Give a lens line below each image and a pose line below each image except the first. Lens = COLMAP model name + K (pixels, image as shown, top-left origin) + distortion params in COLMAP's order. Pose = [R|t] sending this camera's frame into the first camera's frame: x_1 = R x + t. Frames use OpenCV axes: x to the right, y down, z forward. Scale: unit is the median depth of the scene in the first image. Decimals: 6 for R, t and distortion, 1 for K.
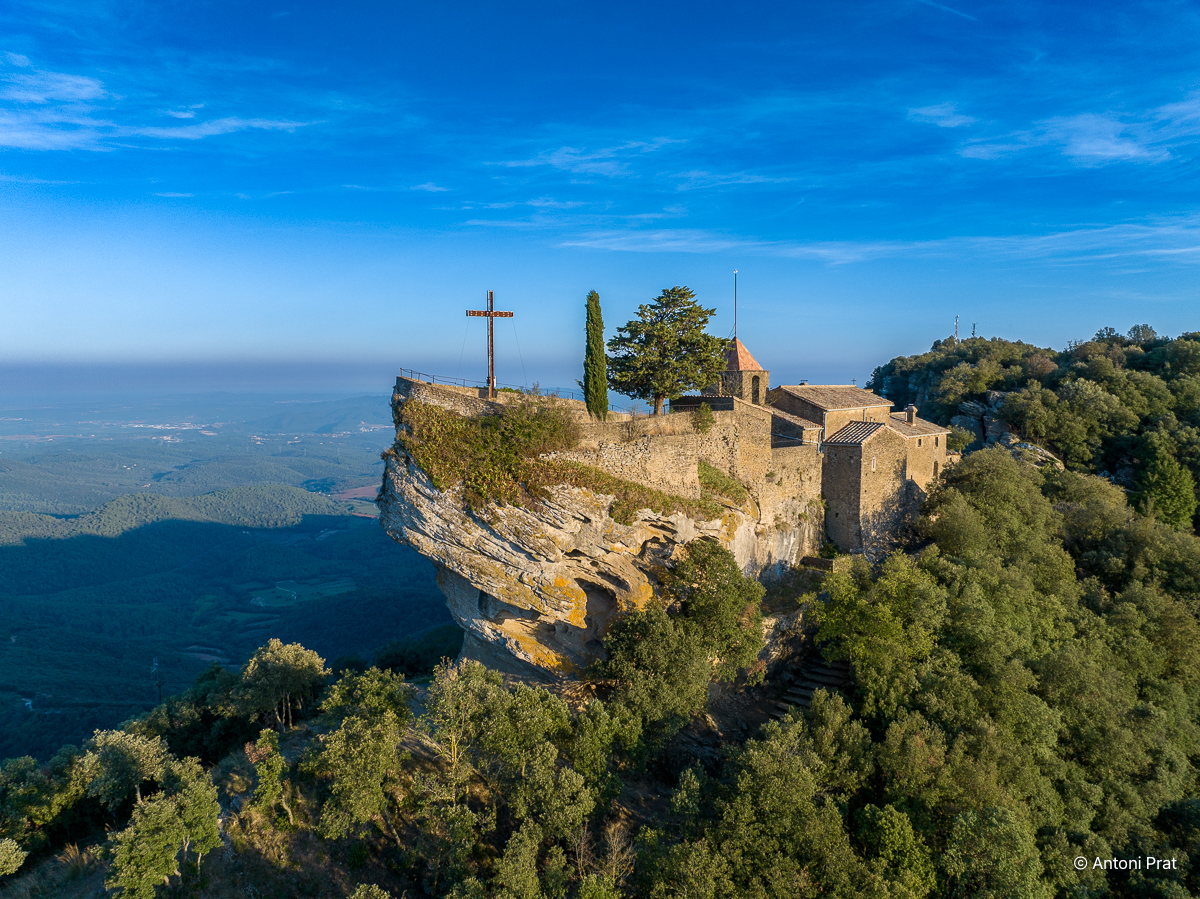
lens RADIAL K [[846.7, 0, 600.2], [0, 846.7, 442.8], [0, 0, 1]] dist [-0.039748, 0.006170]
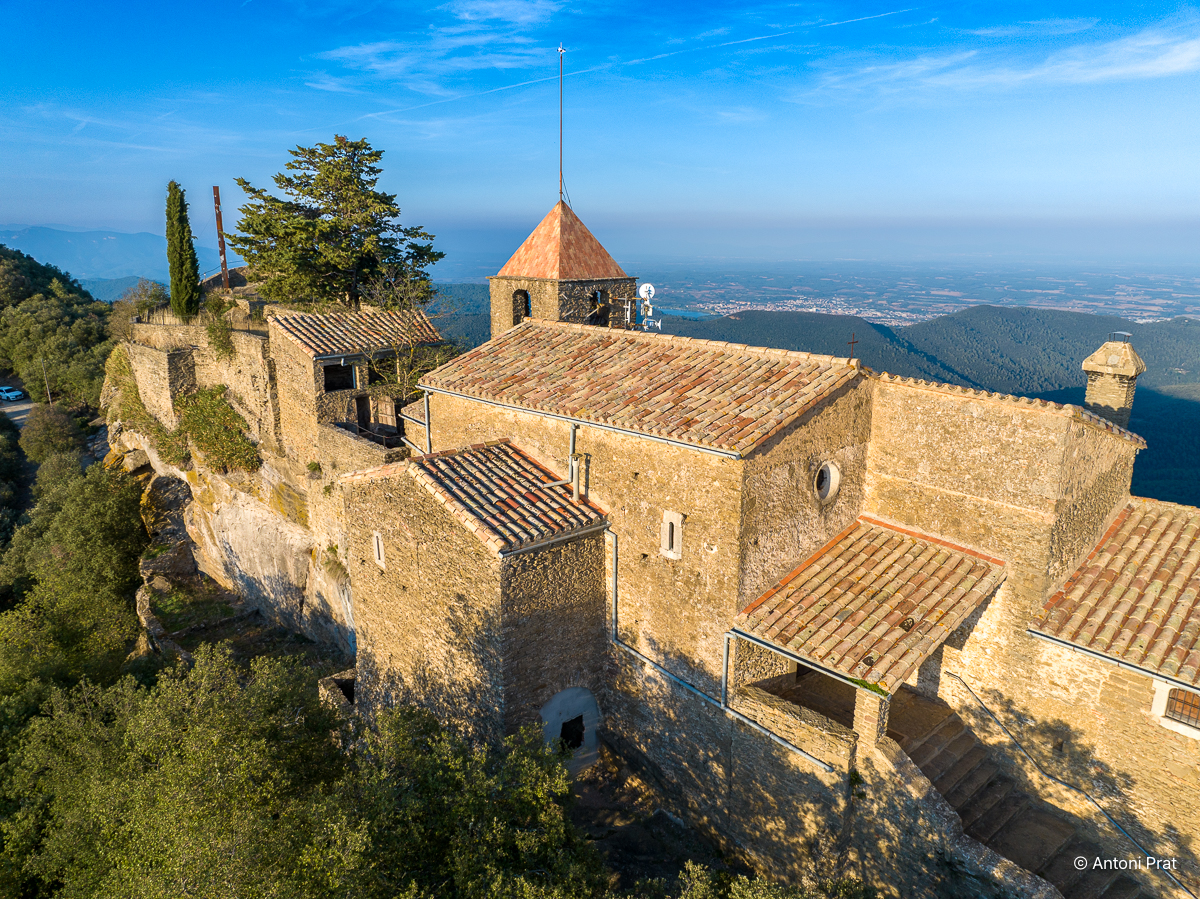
lens RADIAL K [[846.7, 0, 600.3], [0, 846.7, 449.7], [0, 0, 1]] dist [-0.039748, 0.006170]
pose [[-0.062827, 0.252832, -0.965468, 0.692094], [-0.079703, 0.963018, 0.257377, -0.125826], [0.994837, 0.093121, -0.040352, 1.149911]]
